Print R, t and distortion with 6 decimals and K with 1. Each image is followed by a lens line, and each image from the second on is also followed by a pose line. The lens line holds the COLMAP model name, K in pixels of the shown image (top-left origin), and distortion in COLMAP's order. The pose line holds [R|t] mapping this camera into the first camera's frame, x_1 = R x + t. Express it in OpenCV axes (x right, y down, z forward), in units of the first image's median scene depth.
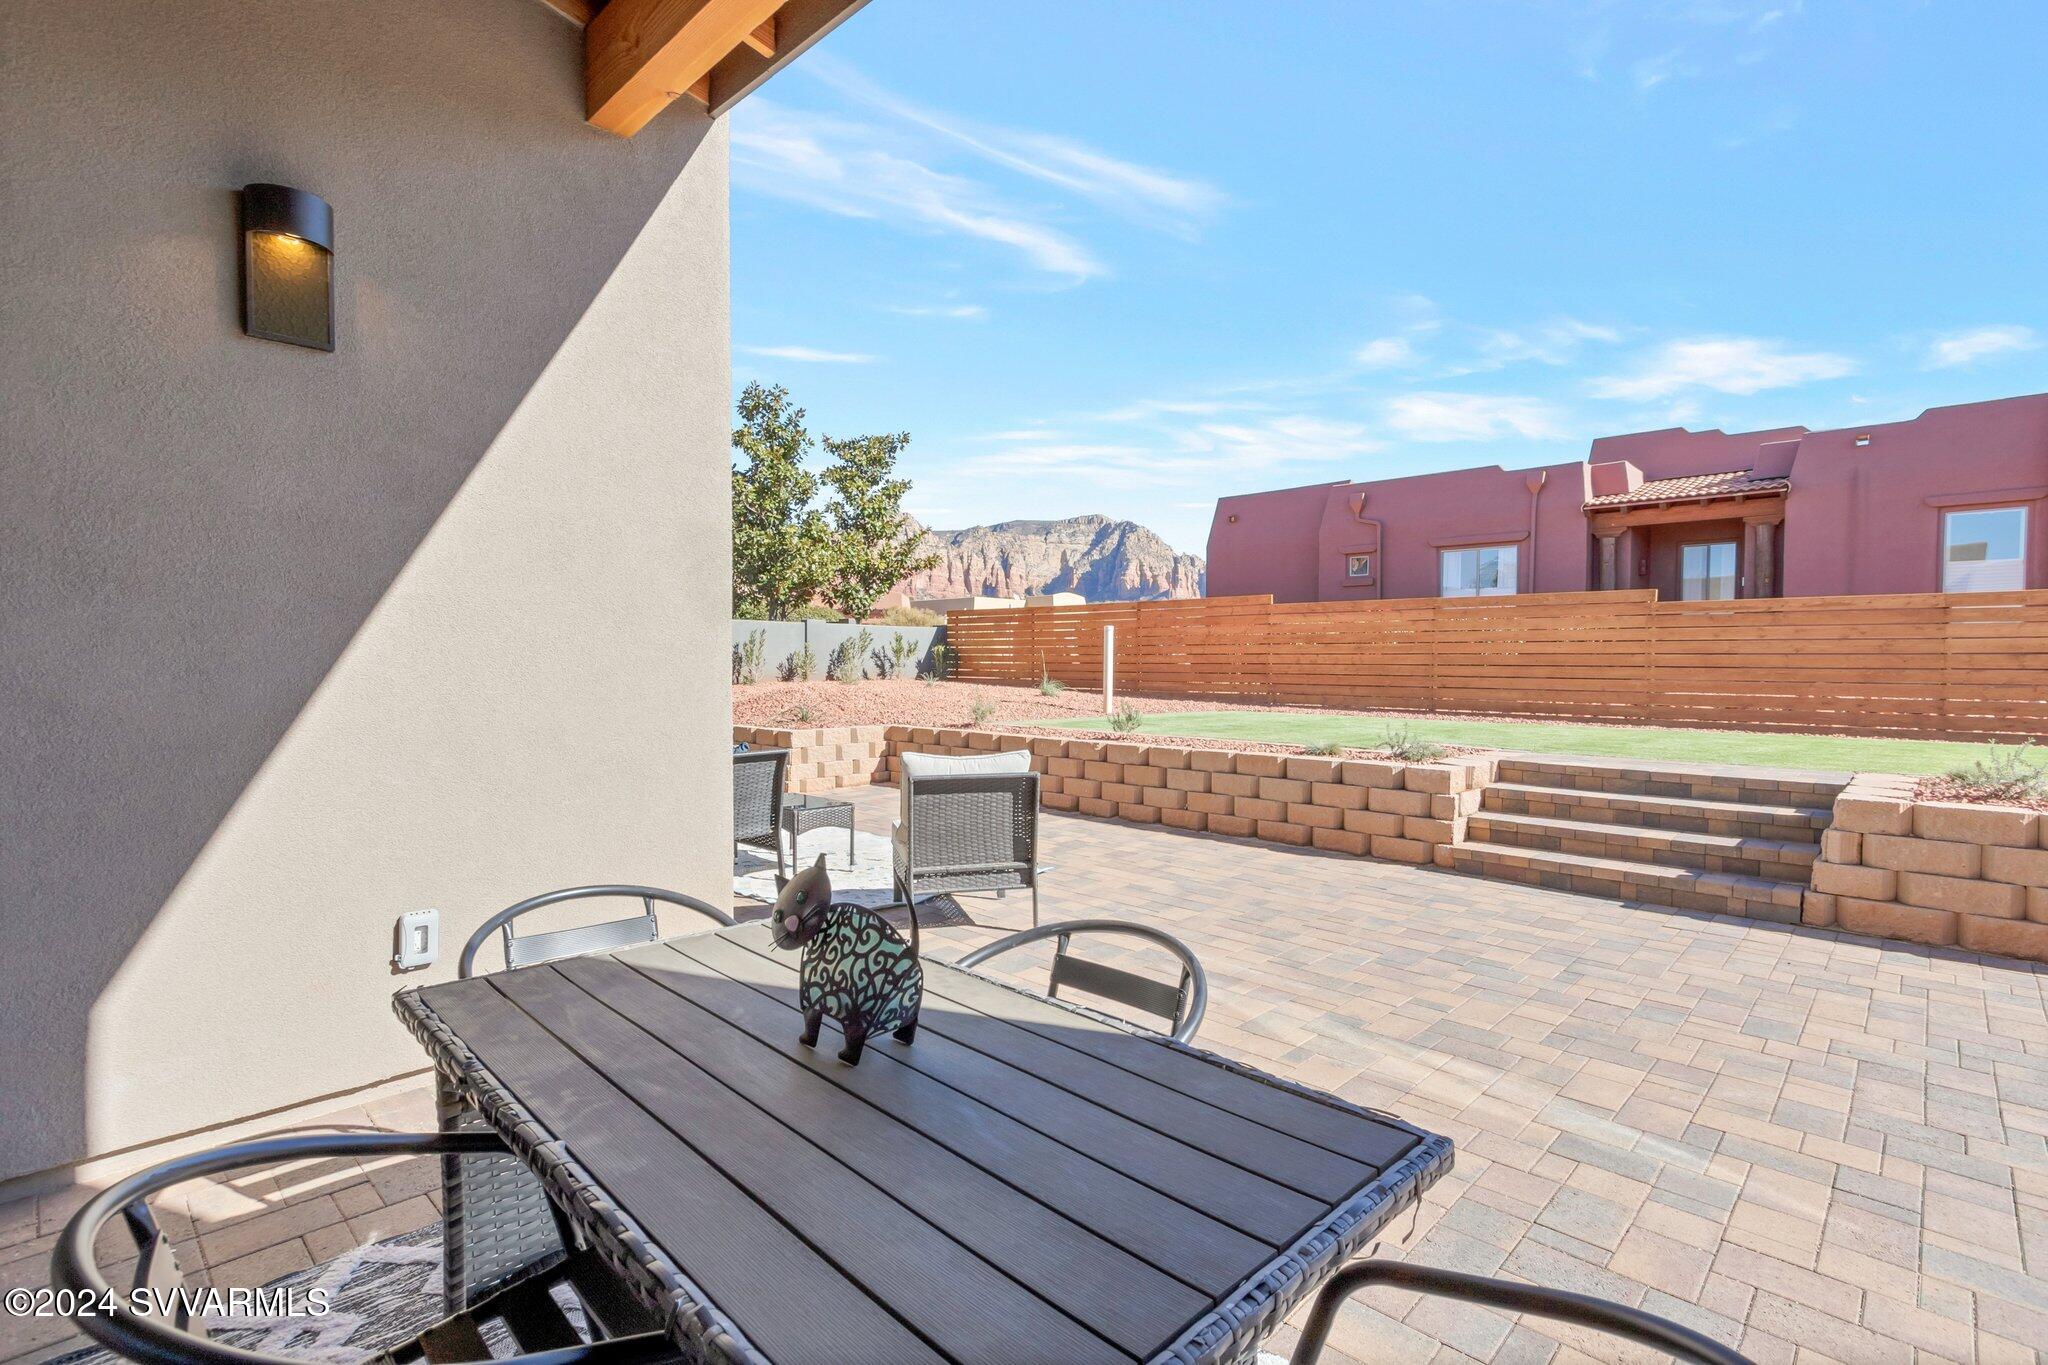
lens RADIAL K [[953.0, 0, 1002.9], [0, 953.0, 681.2], [0, 0, 1]] dist [0.009565, -0.001252]
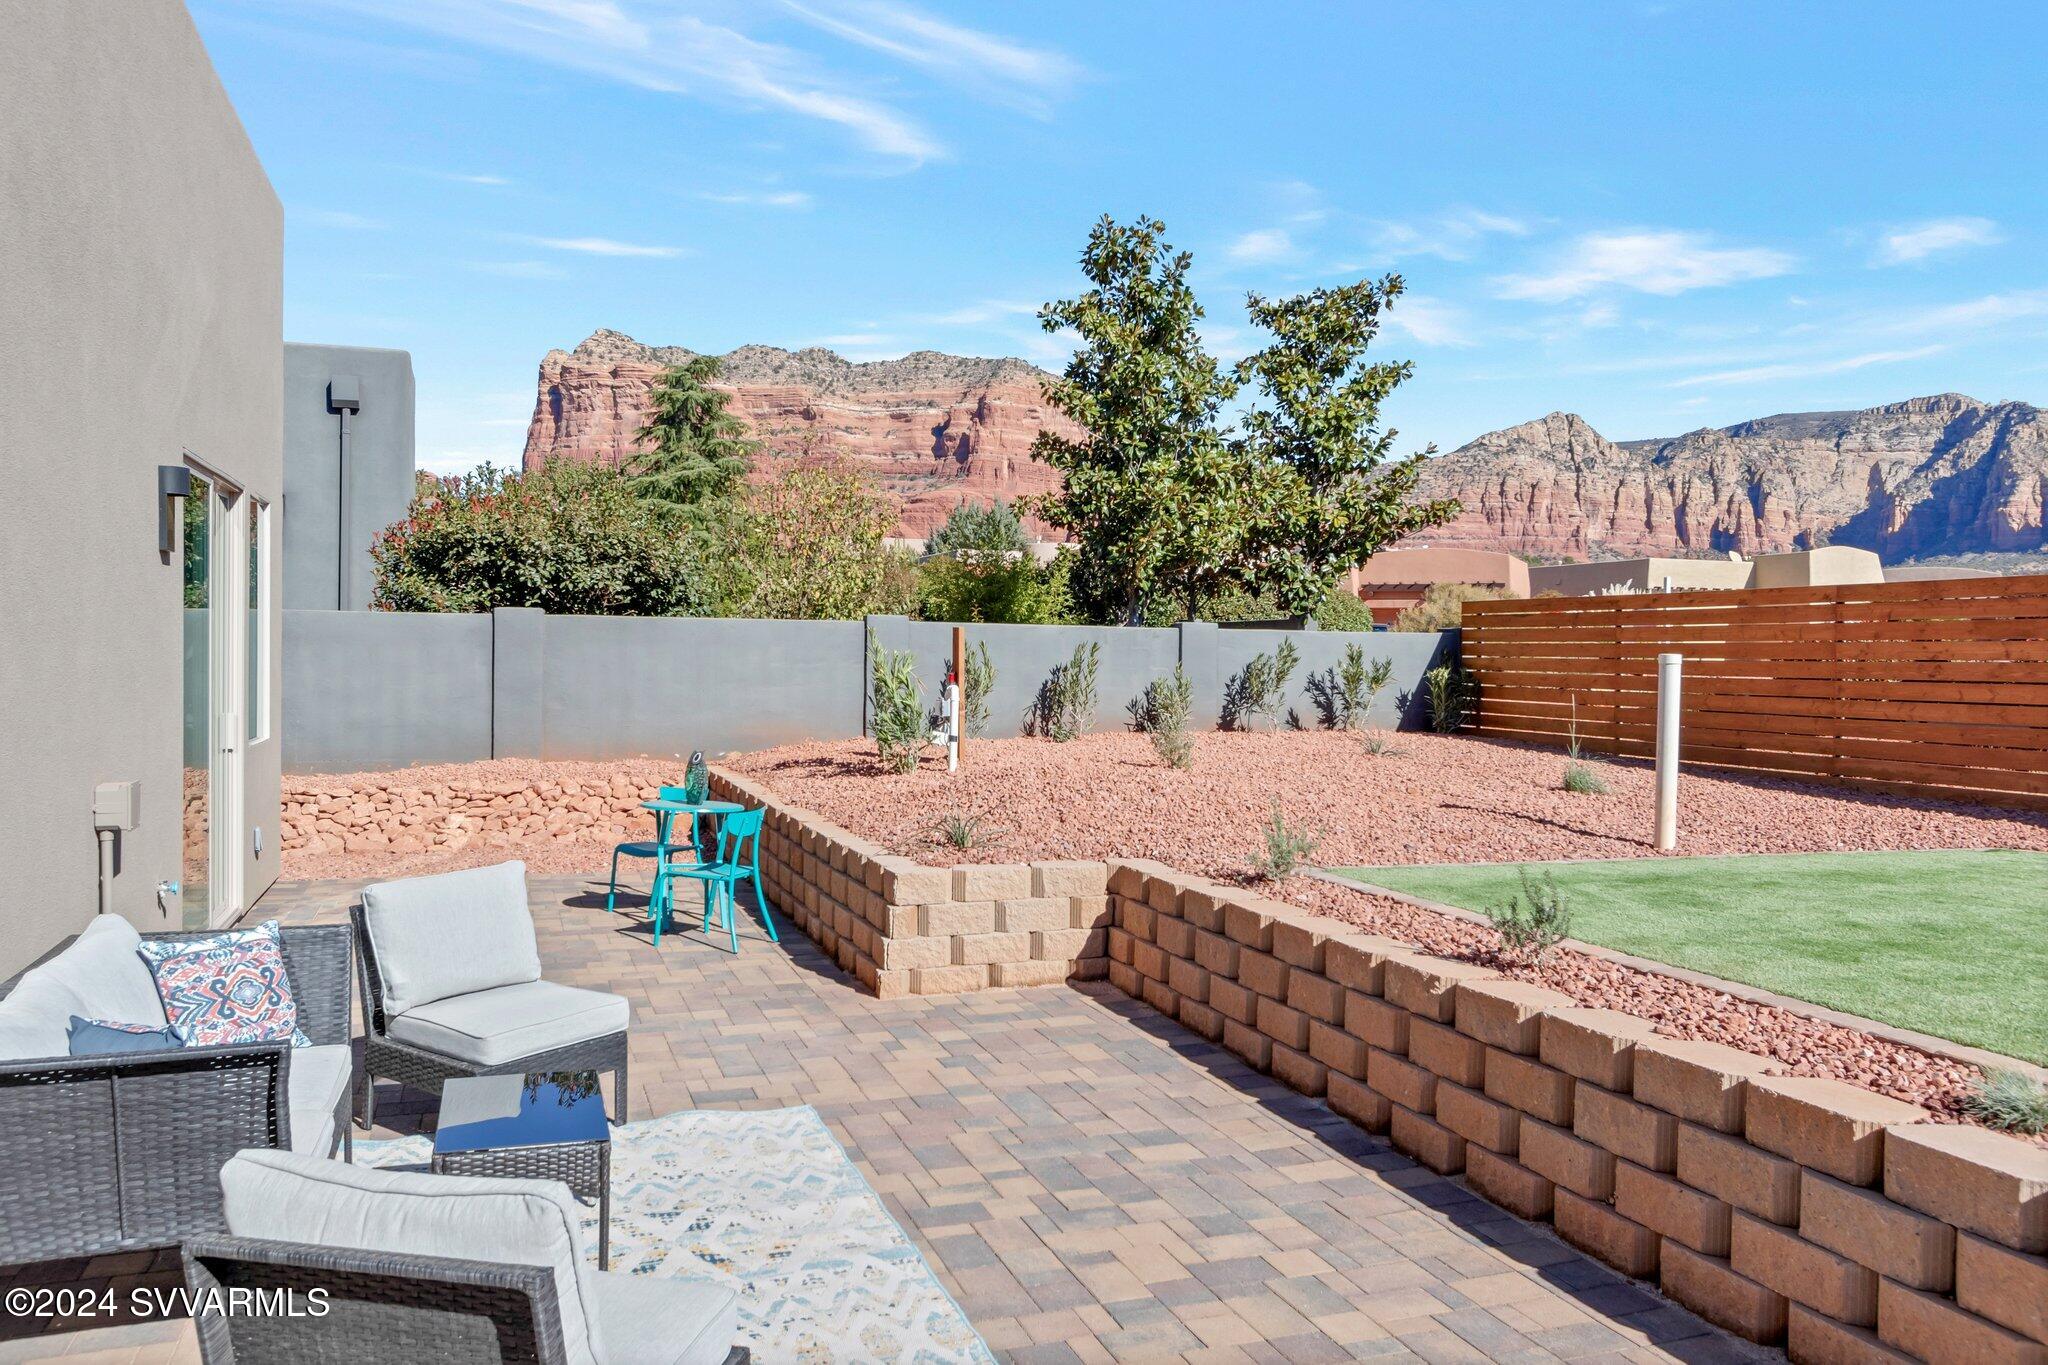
lens RADIAL K [[1497.2, 0, 1012.4], [0, 1497.2, 685.7], [0, 0, 1]] dist [0.022000, -0.005032]
pose [[0.896855, 0.015721, -0.442045, 0.087387], [-0.017593, 0.999845, -0.000136, -0.022647], [0.441975, 0.007899, 0.896993, 0.137760]]
